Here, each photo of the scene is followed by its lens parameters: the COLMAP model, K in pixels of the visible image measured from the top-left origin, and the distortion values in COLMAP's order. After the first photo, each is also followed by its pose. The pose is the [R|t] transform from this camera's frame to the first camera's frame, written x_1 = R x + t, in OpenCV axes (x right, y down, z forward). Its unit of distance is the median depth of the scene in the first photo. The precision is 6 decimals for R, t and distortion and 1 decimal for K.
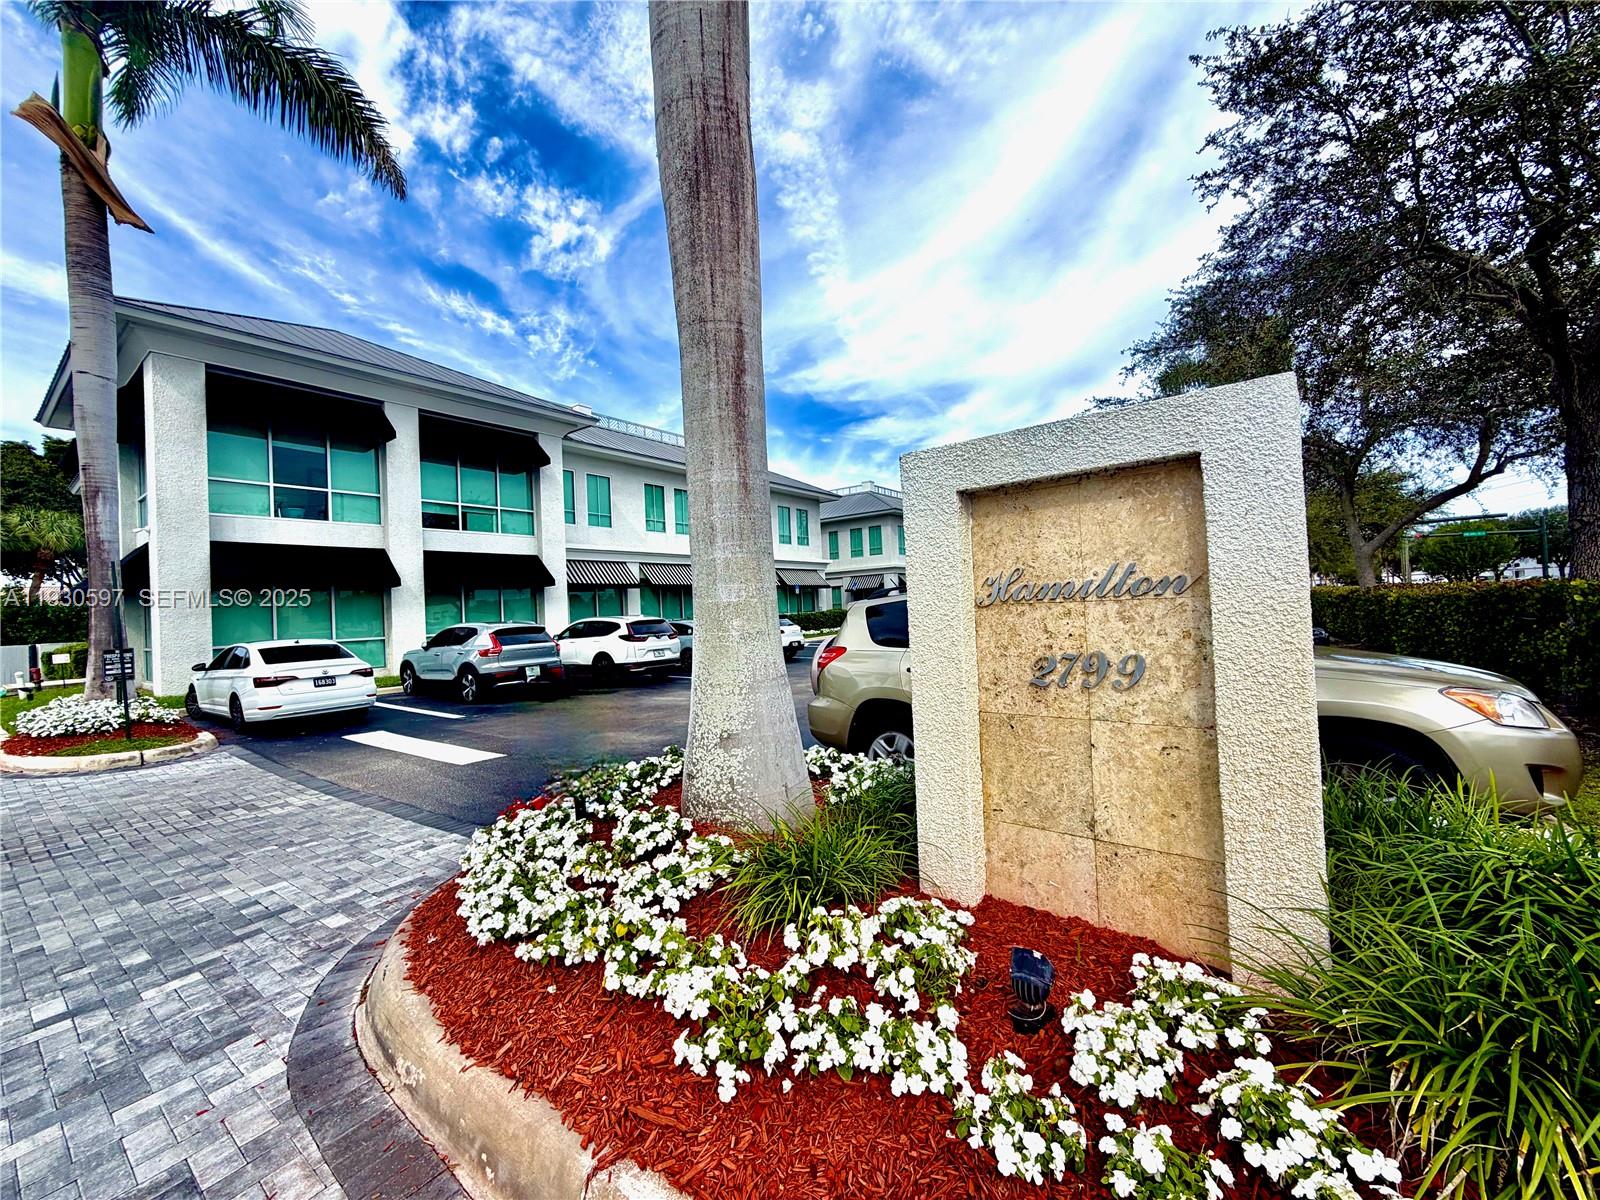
lens RADIAL K [[643.0, 0, 801.8], [0, 643.0, 597.1], [0, 0, 1]] dist [-0.011378, -0.000625]
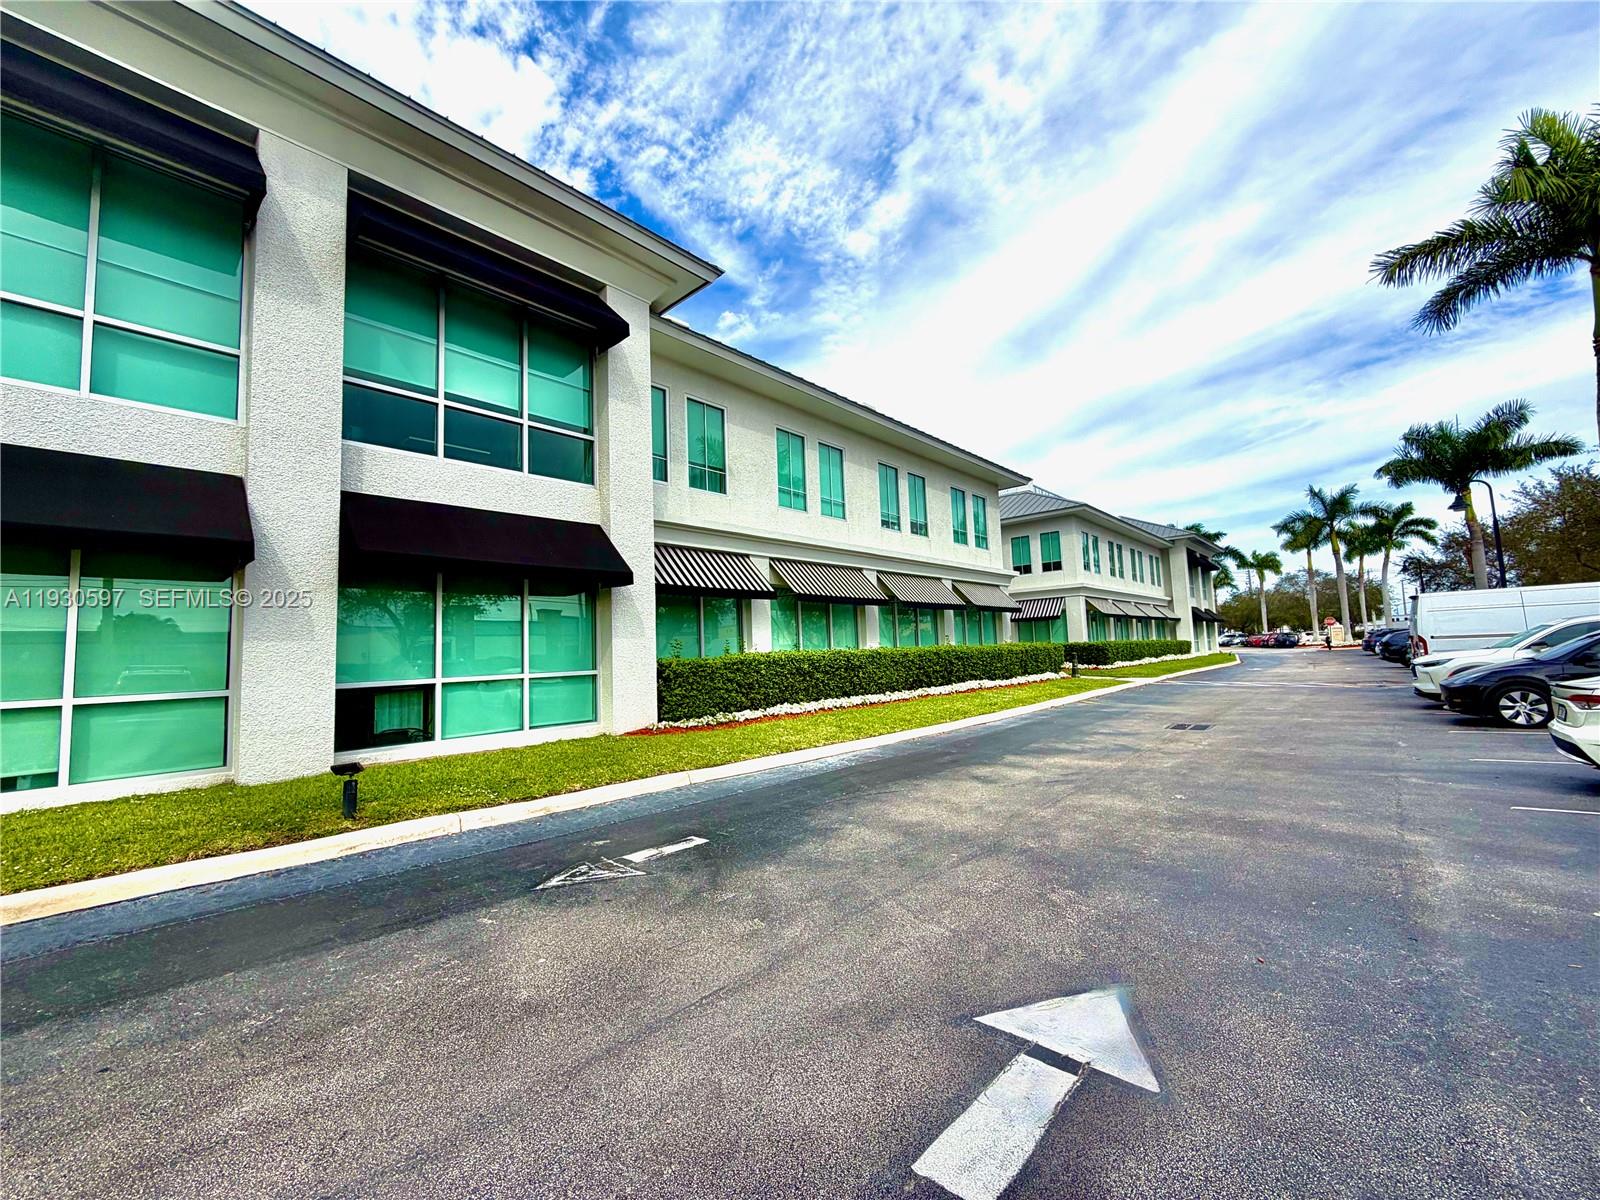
lens RADIAL K [[643.0, 0, 813.2], [0, 643.0, 603.8], [0, 0, 1]] dist [-0.011378, -0.000625]
pose [[0.995193, -0.004157, -0.097840, -0.177822], [-0.001044, 0.998591, -0.053048, 0.024191], [0.097923, 0.052895, 0.993787, 0.472997]]
